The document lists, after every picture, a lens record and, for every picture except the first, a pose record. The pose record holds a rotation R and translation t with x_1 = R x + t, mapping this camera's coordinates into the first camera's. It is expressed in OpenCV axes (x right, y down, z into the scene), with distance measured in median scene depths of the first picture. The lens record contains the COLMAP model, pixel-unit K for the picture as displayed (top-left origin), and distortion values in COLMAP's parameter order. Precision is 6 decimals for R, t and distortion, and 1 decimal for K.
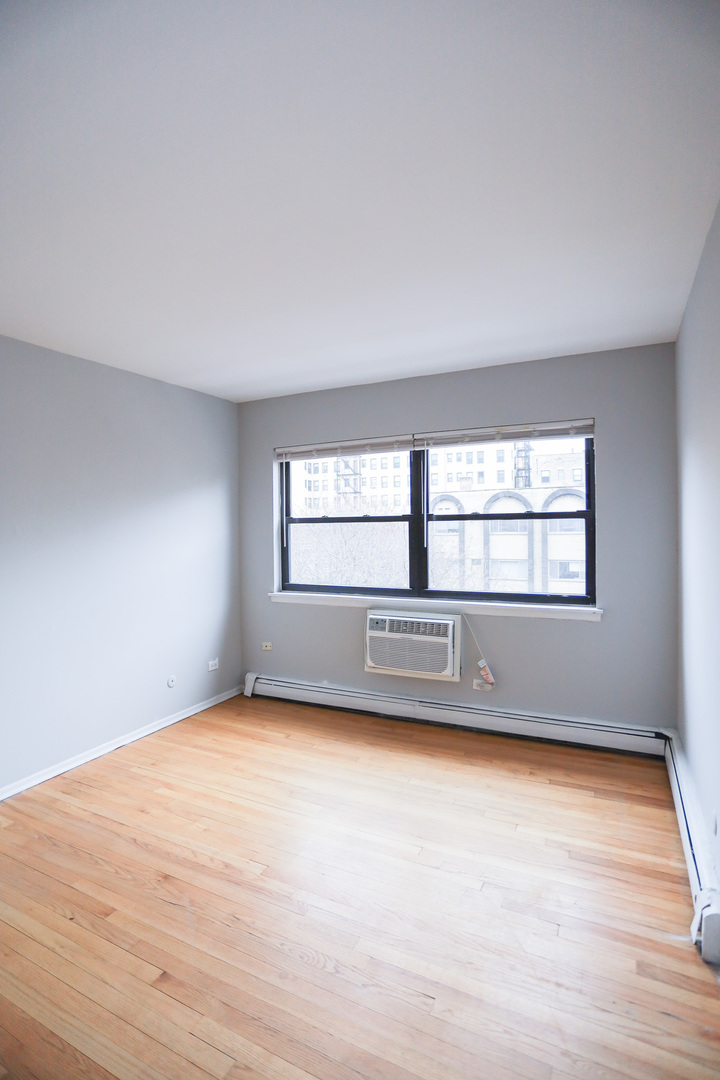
lens RADIAL K [[517.2, 0, 360.0], [0, 517.2, 540.0], [0, 0, 1]] dist [-0.002422, -0.000299]
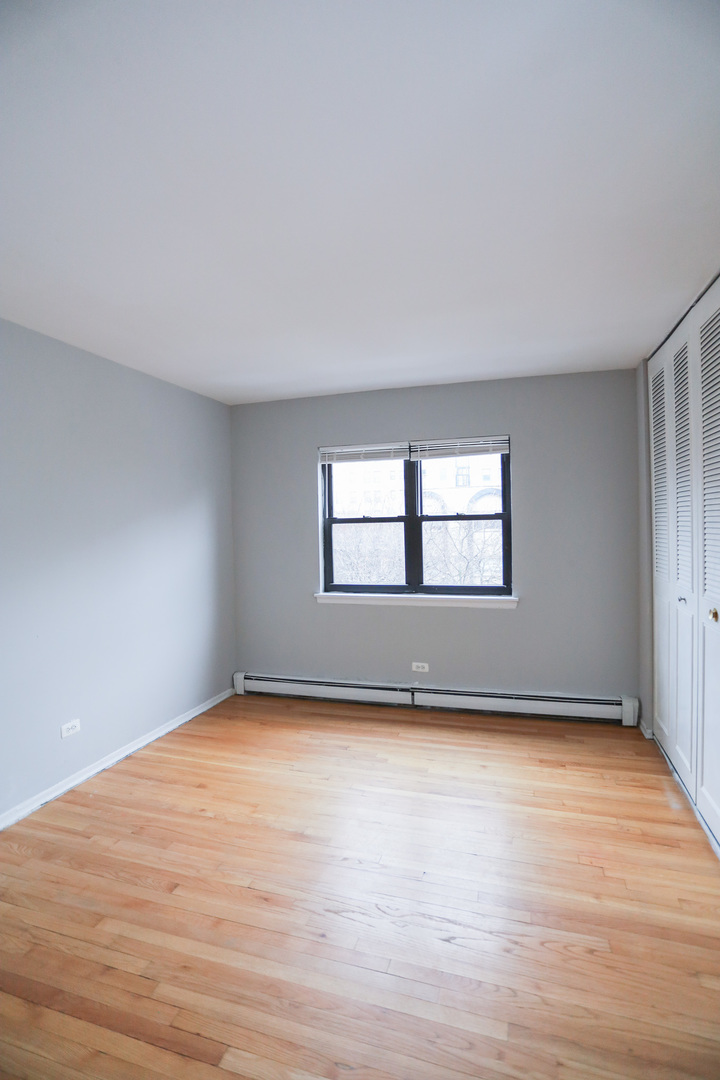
lens RADIAL K [[467.9, 0, 362.2], [0, 467.9, 544.7], [0, 0, 1]] dist [-0.000004, -0.000079]
pose [[0.989056, -0.012791, 0.146988, -0.133341], [0.011388, 0.999881, 0.010385, -0.000236], [-0.147104, -0.008597, 0.989084, 0.062665]]
